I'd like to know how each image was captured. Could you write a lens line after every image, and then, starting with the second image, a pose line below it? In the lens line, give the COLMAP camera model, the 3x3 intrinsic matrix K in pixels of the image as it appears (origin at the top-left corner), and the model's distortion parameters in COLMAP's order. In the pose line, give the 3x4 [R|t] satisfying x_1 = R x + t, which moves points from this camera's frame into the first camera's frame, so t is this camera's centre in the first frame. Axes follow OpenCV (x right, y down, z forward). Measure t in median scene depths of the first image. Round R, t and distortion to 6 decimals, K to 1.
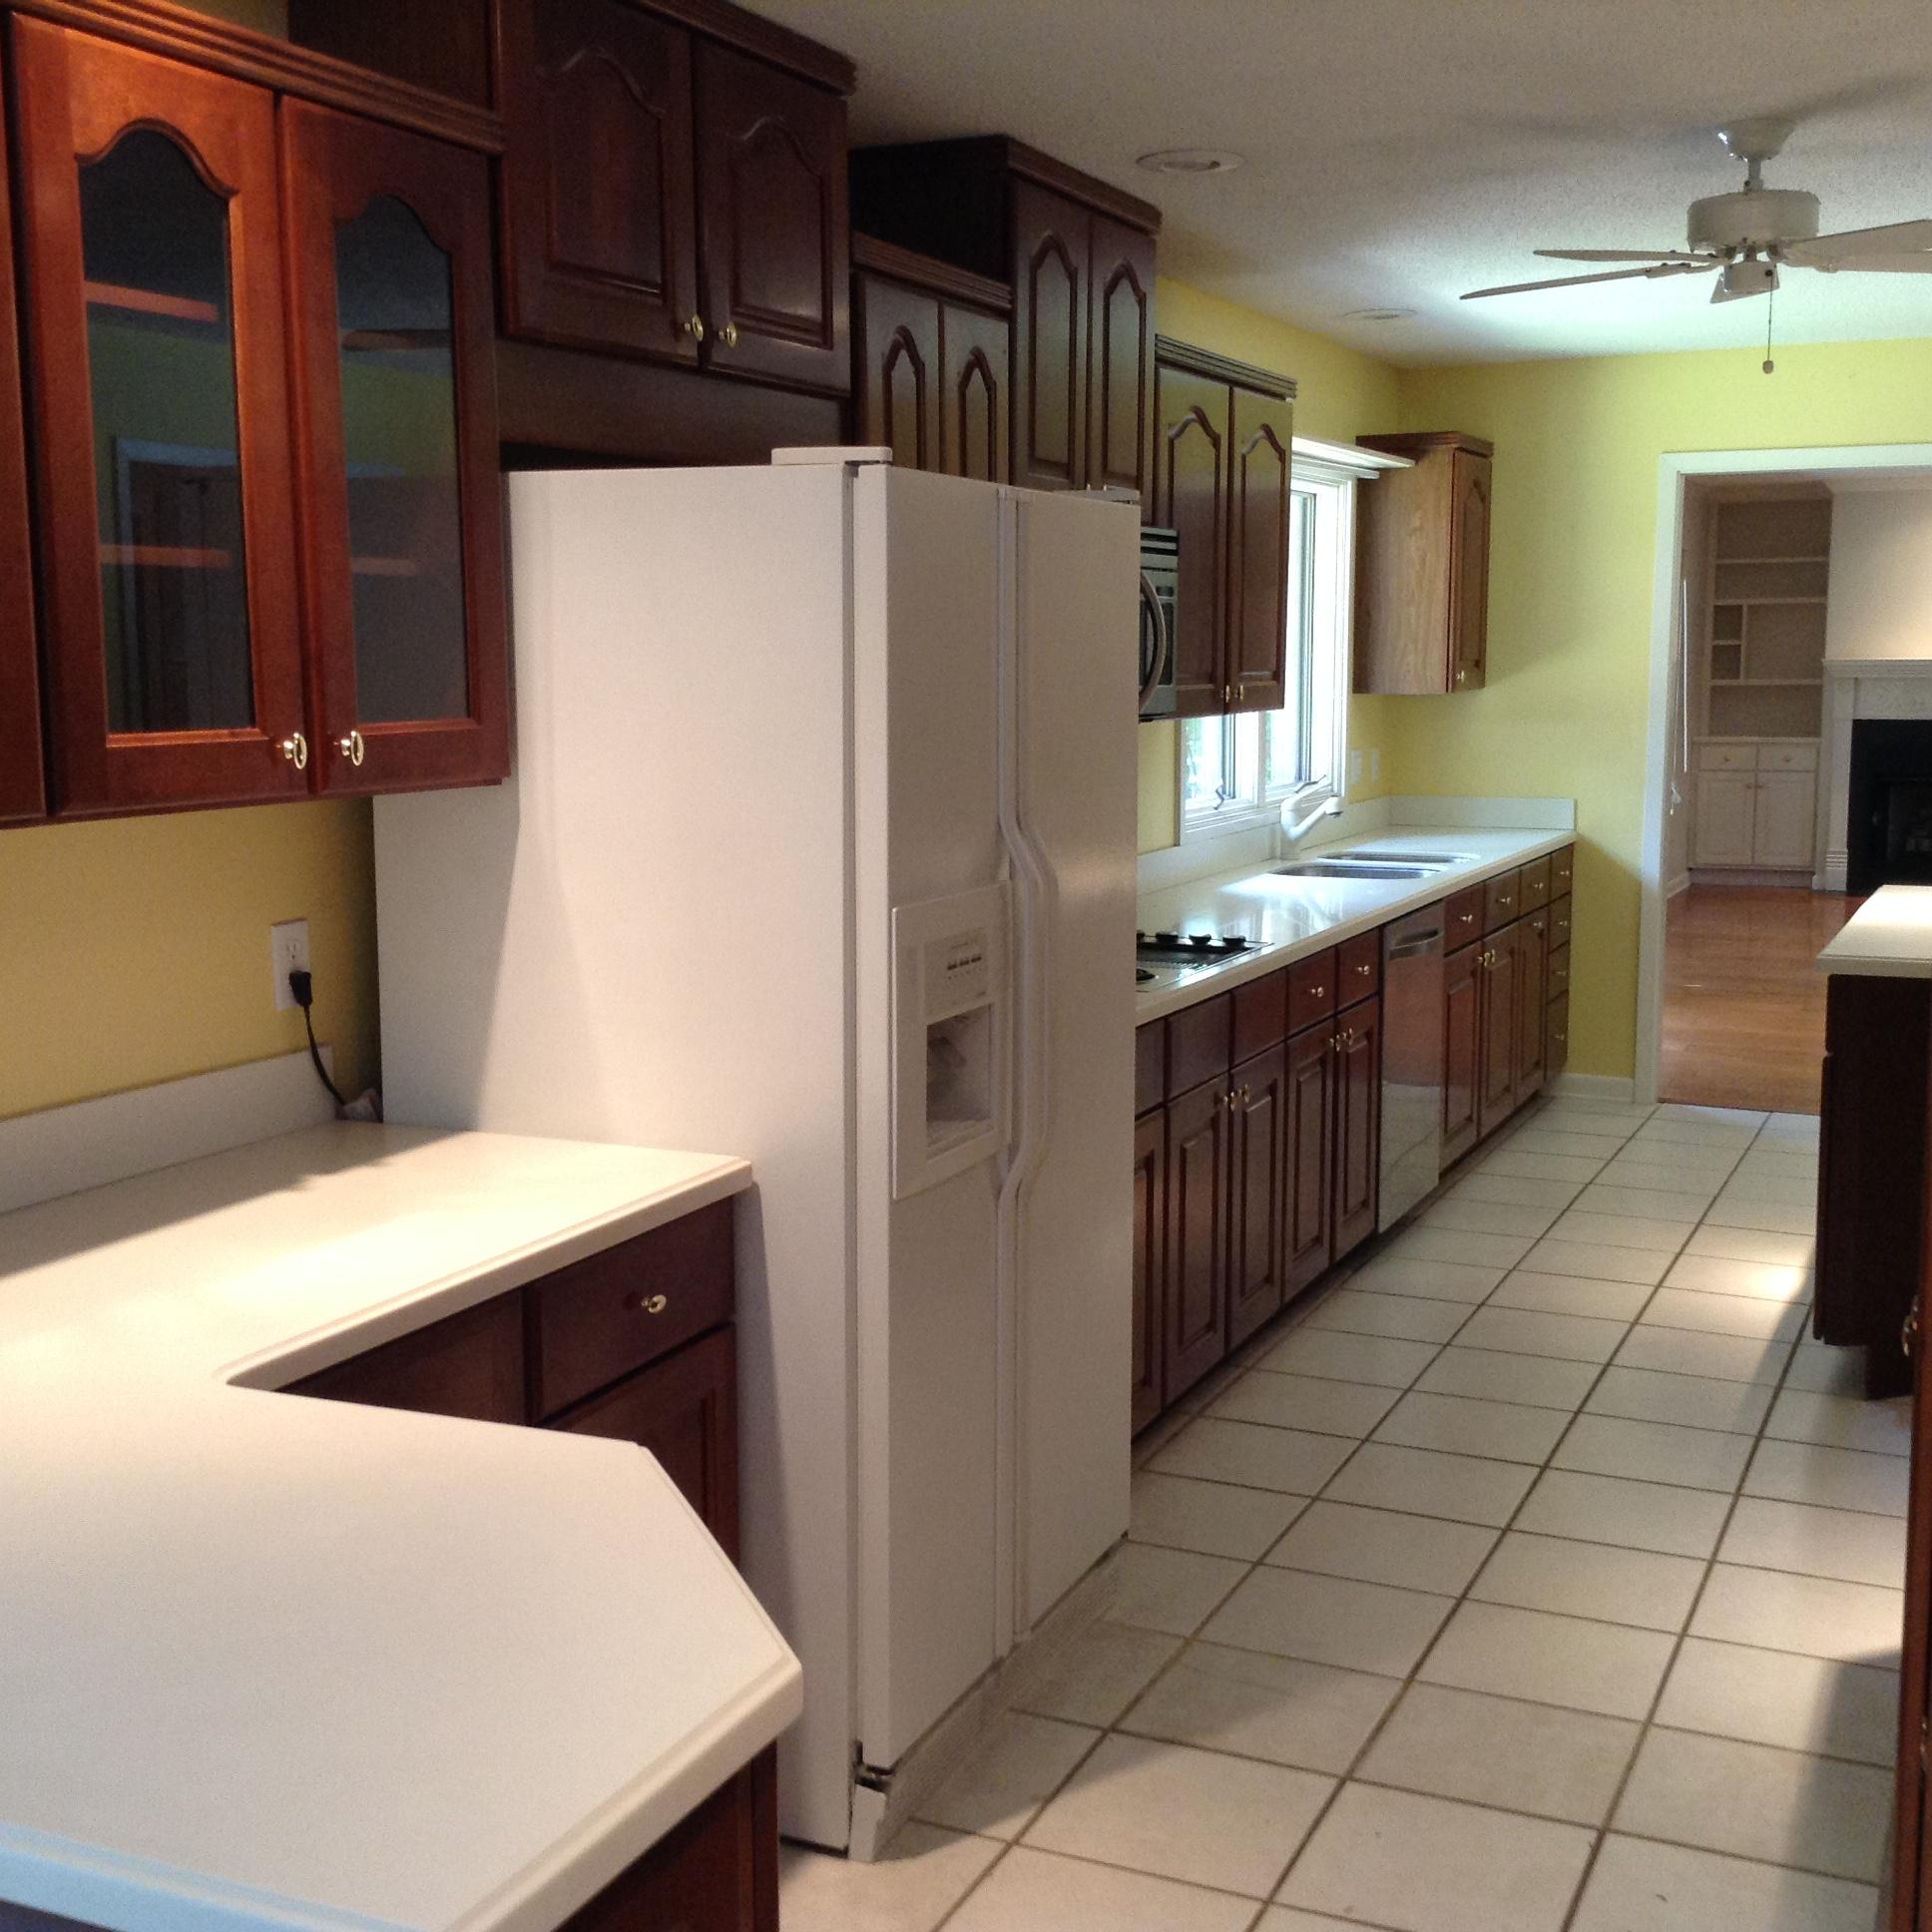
lens RADIAL K [[2380.8, 0, 963.9], [0, 2380.8, 956.8], [0, 0, 1]] dist [0.077098, 0.000000]
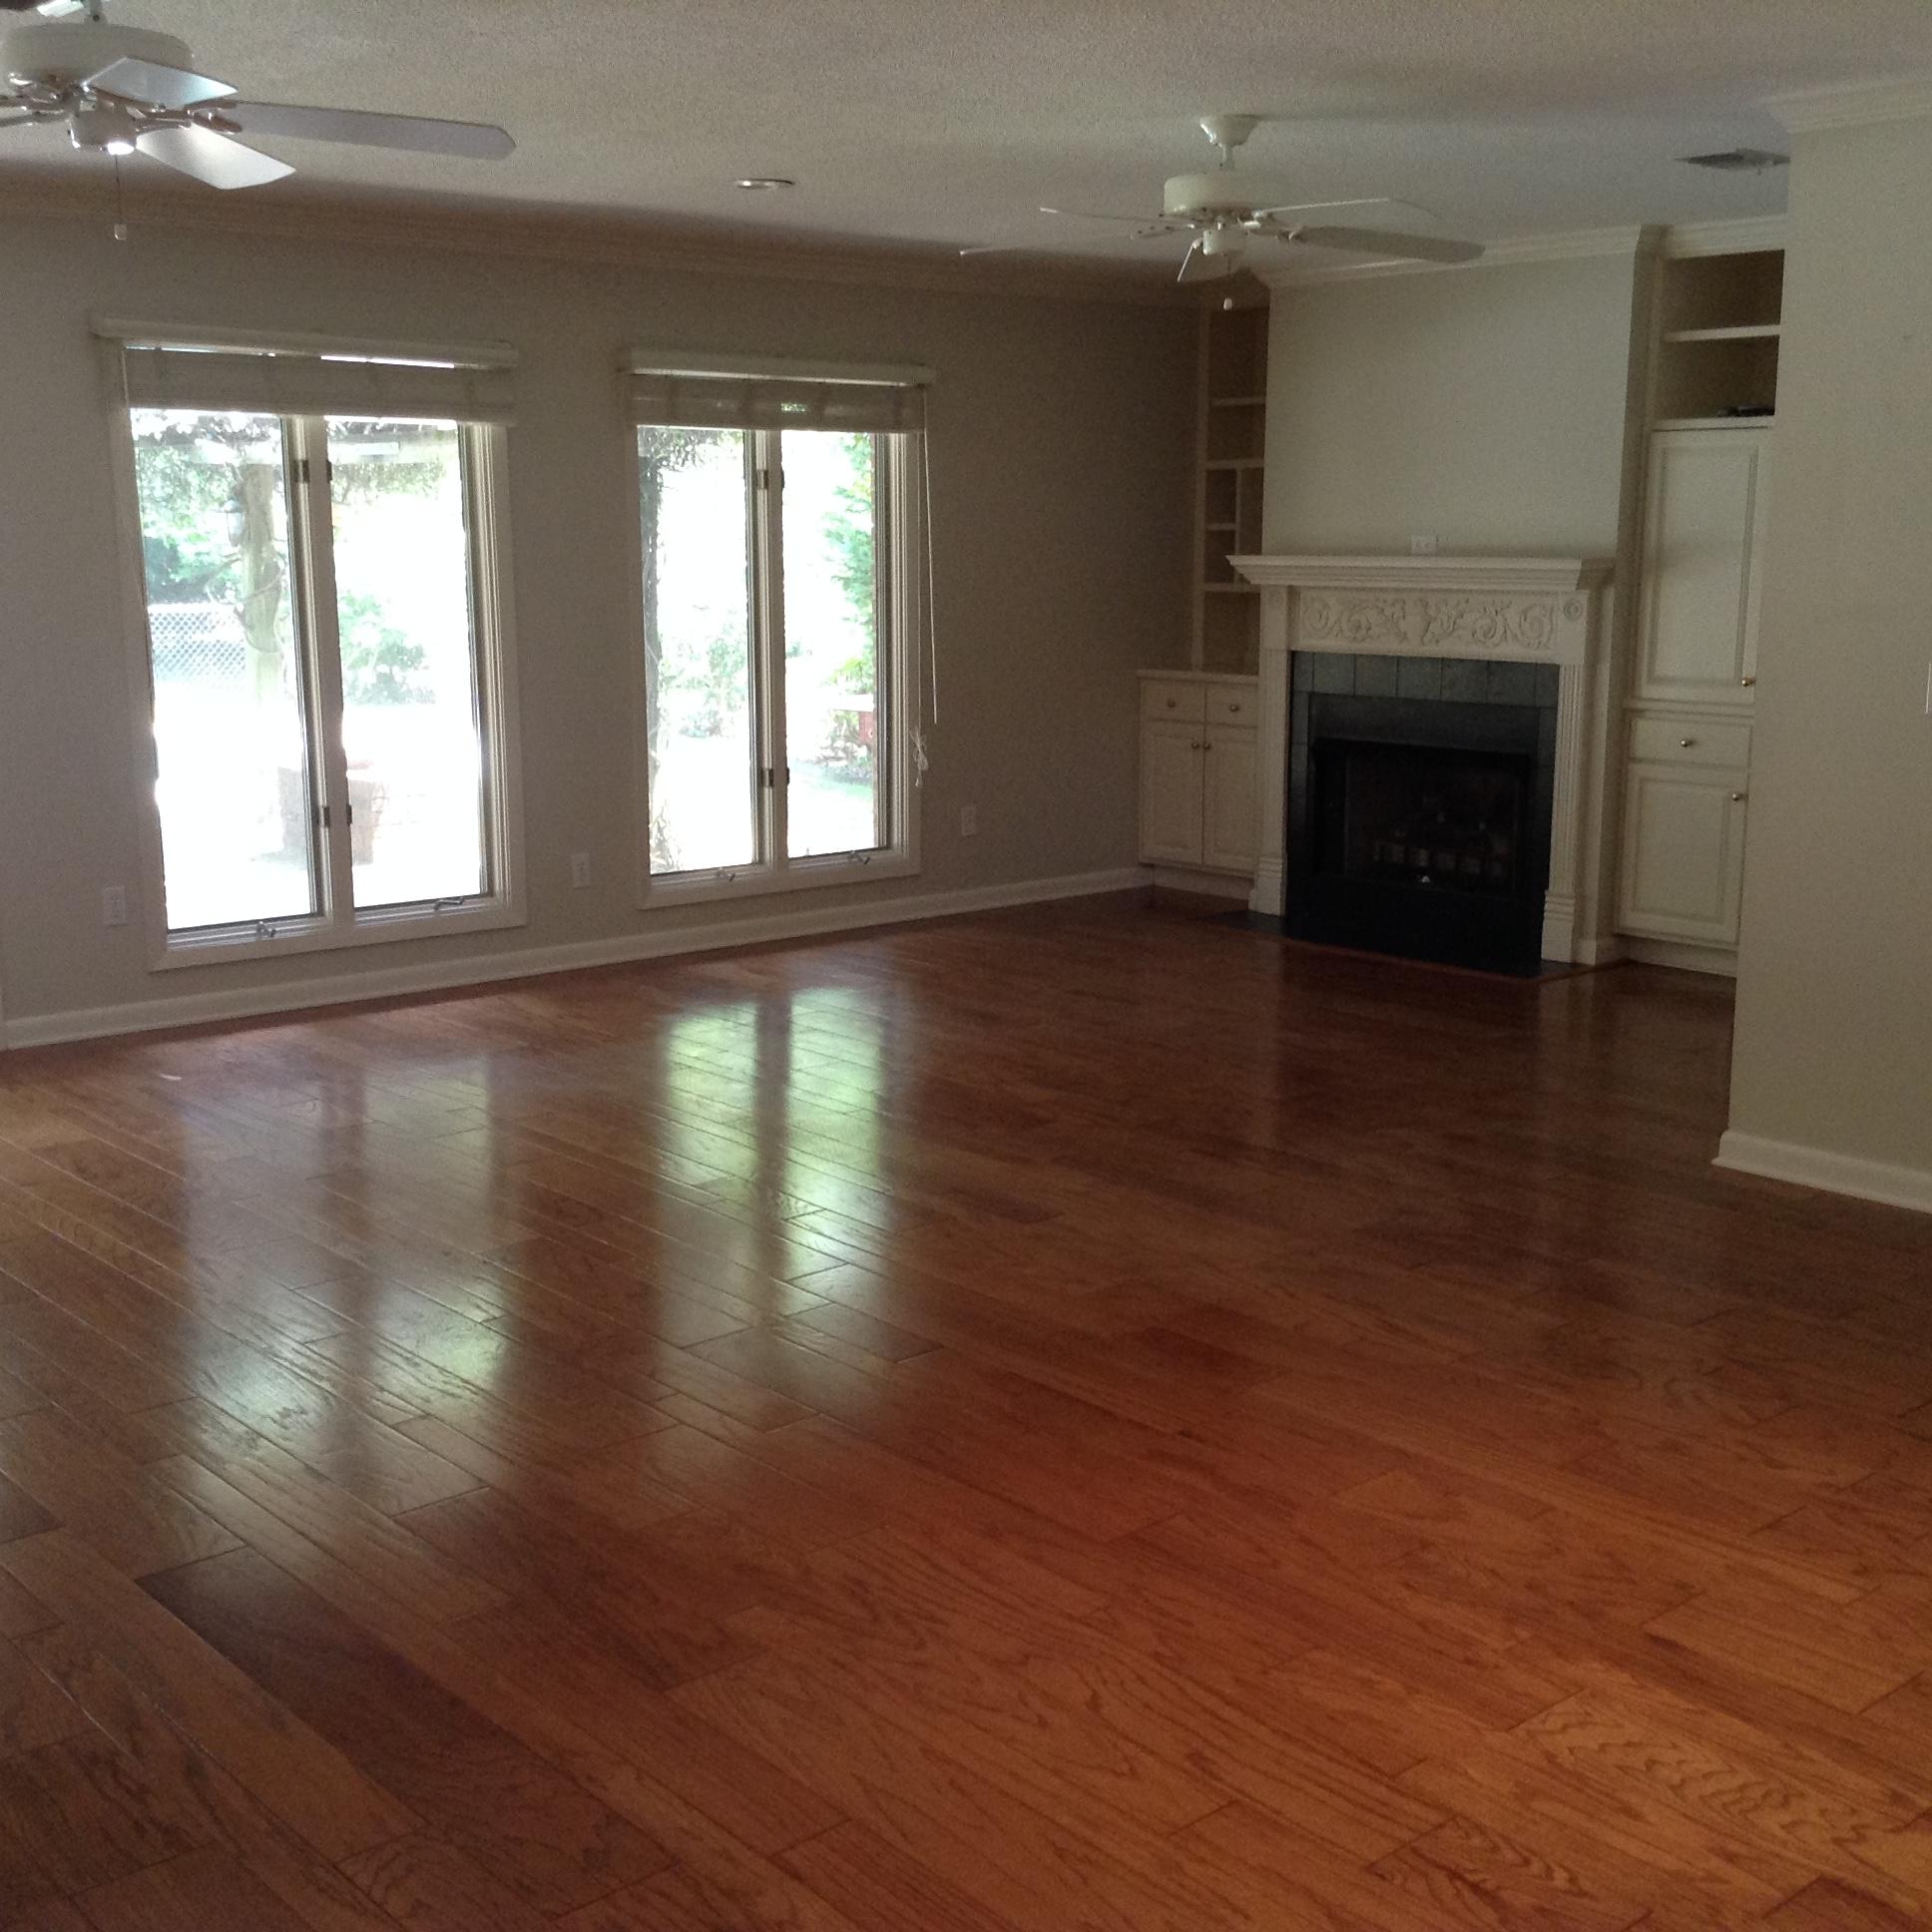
lens RADIAL K [[2380.8, 0, 959.2], [0, 2380.8, 966.4], [0, 0, 1]] dist [0.077098, 0.000000]
pose [[0.907769, 0.076319, -0.412470, 0.553987], [-0.052352, 0.996234, 0.069115, -0.053595], [0.416191, -0.041147, 0.908346, 0.380142]]
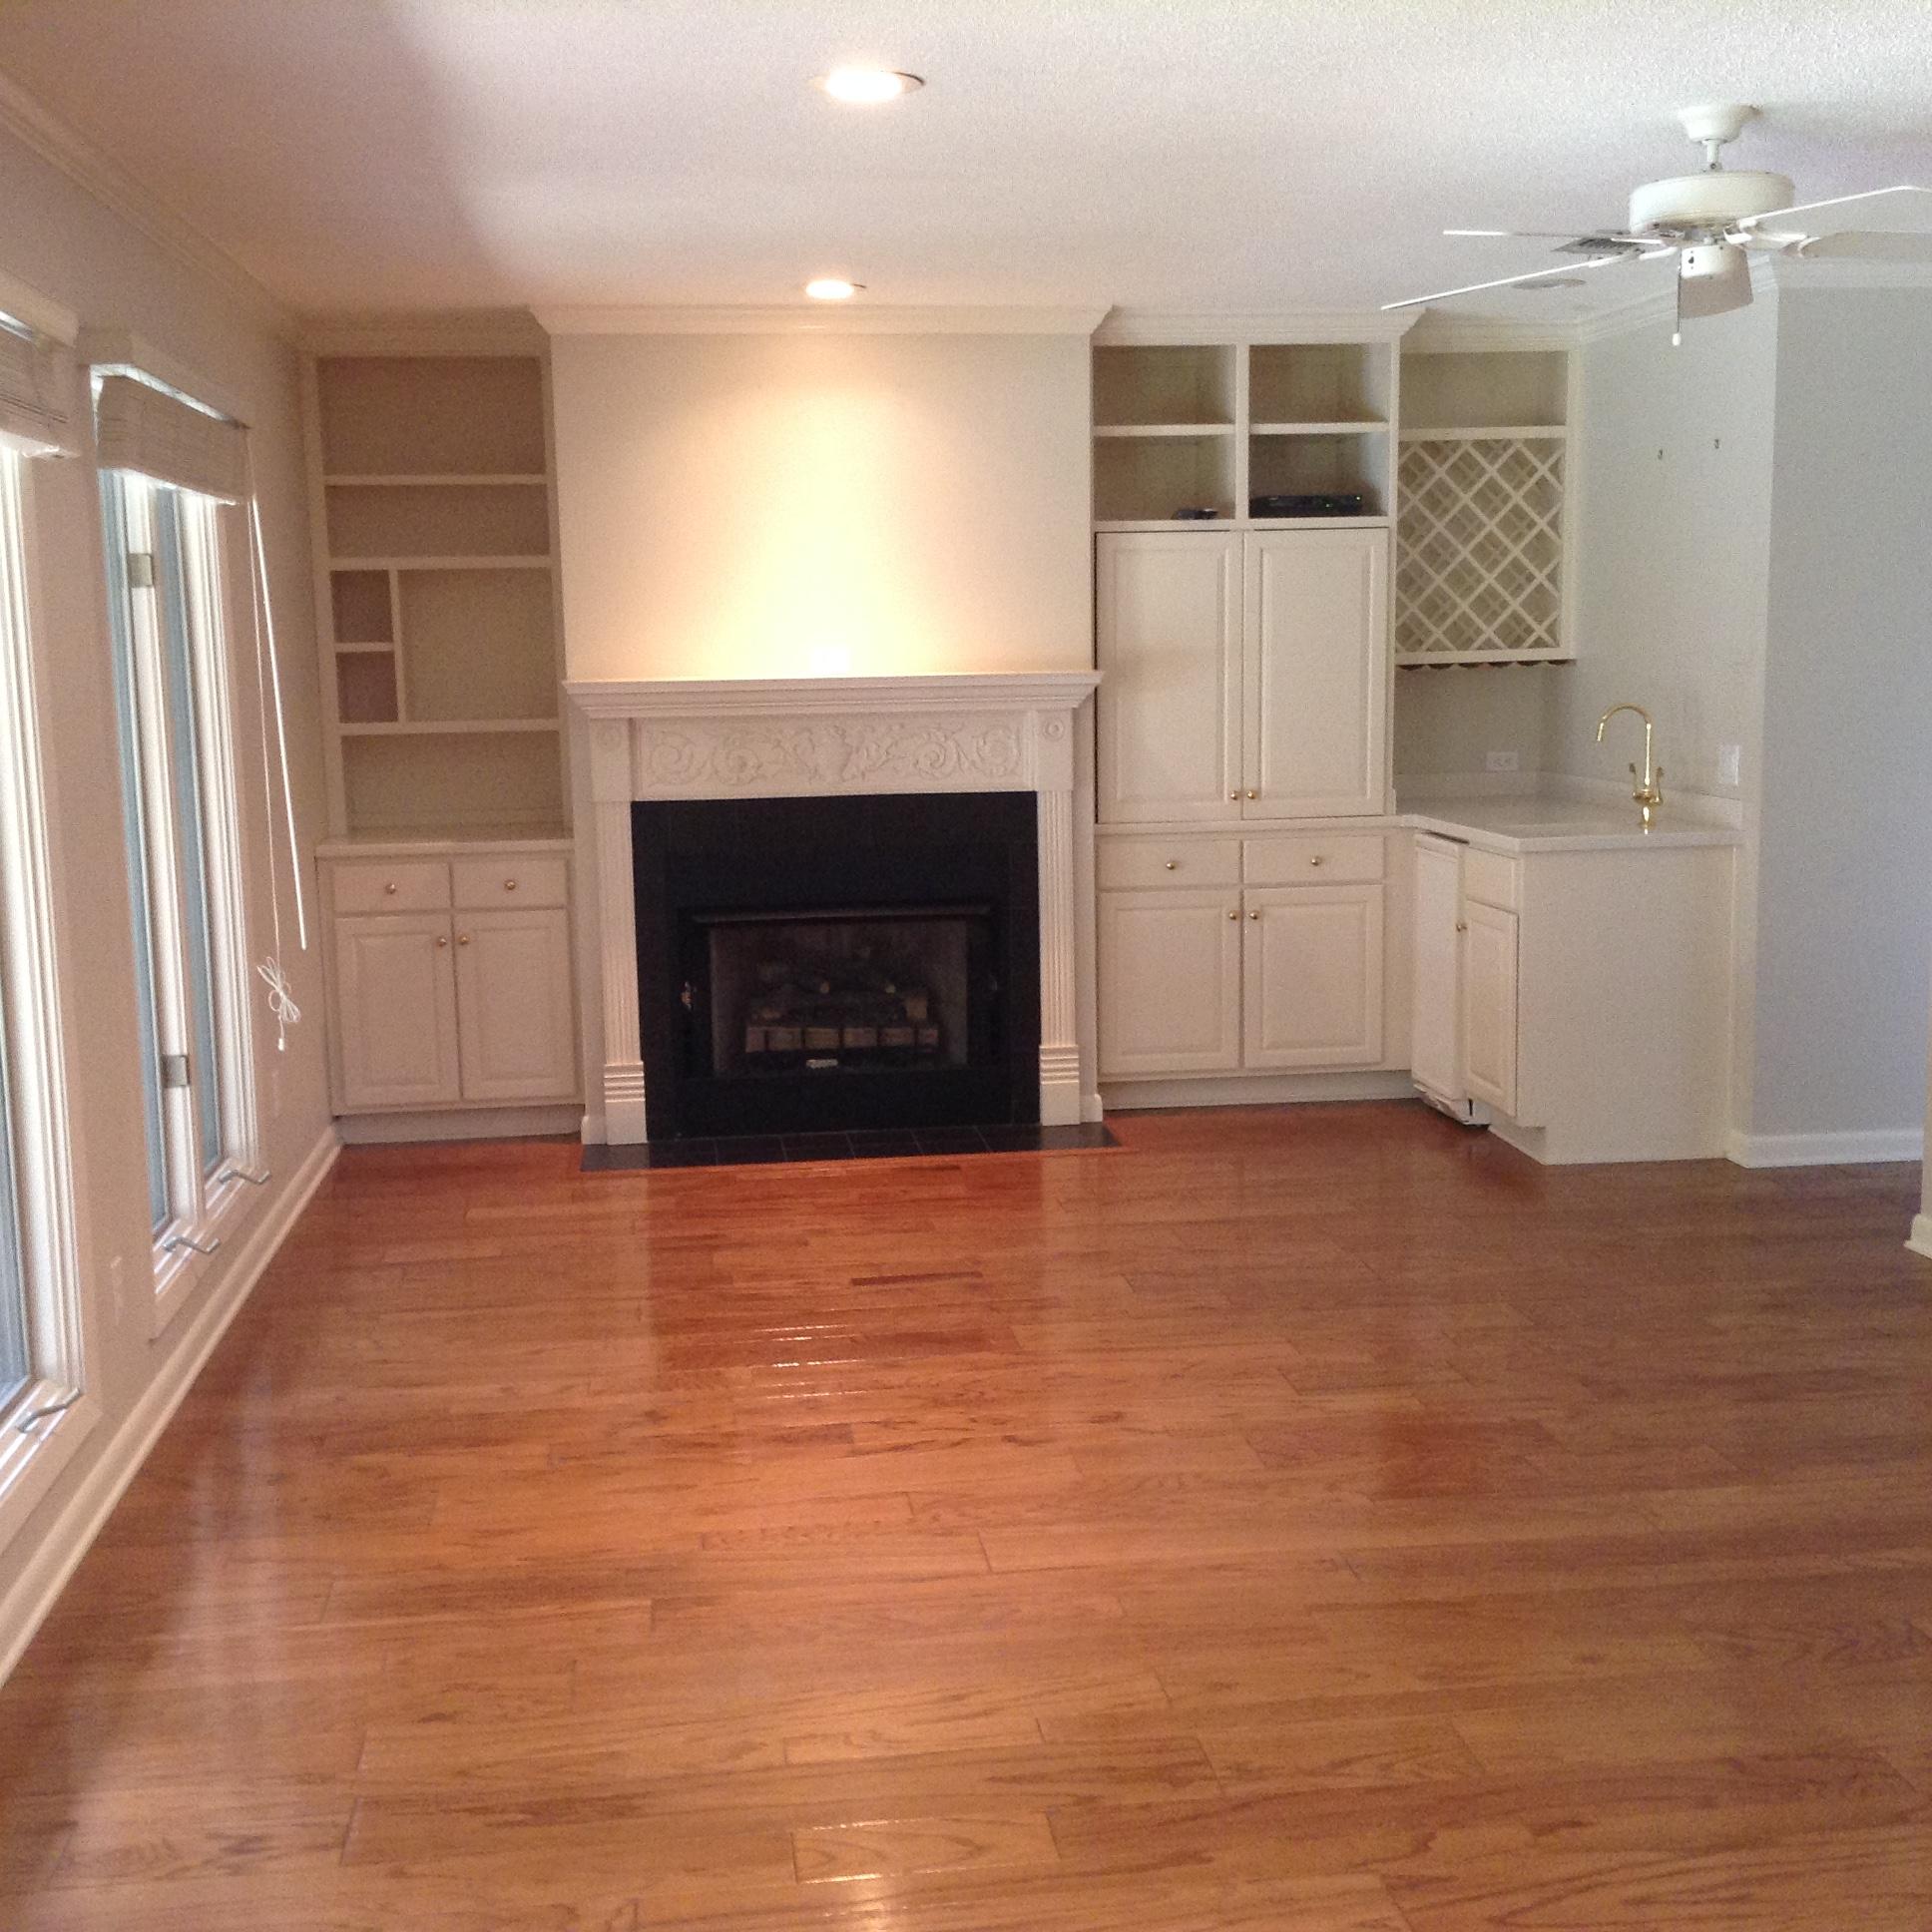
lens RADIAL K [[2380.8, 0, 960.2], [0, 2380.8, 964.2], [0, 0, 1]] dist [0.077098, 0.000000]
pose [[0.854201, -0.089464, 0.512188, 0.171896], [0.085559, 0.995843, 0.031253, -0.074156], [-0.512854, 0.017126, 0.858305, 0.540649]]
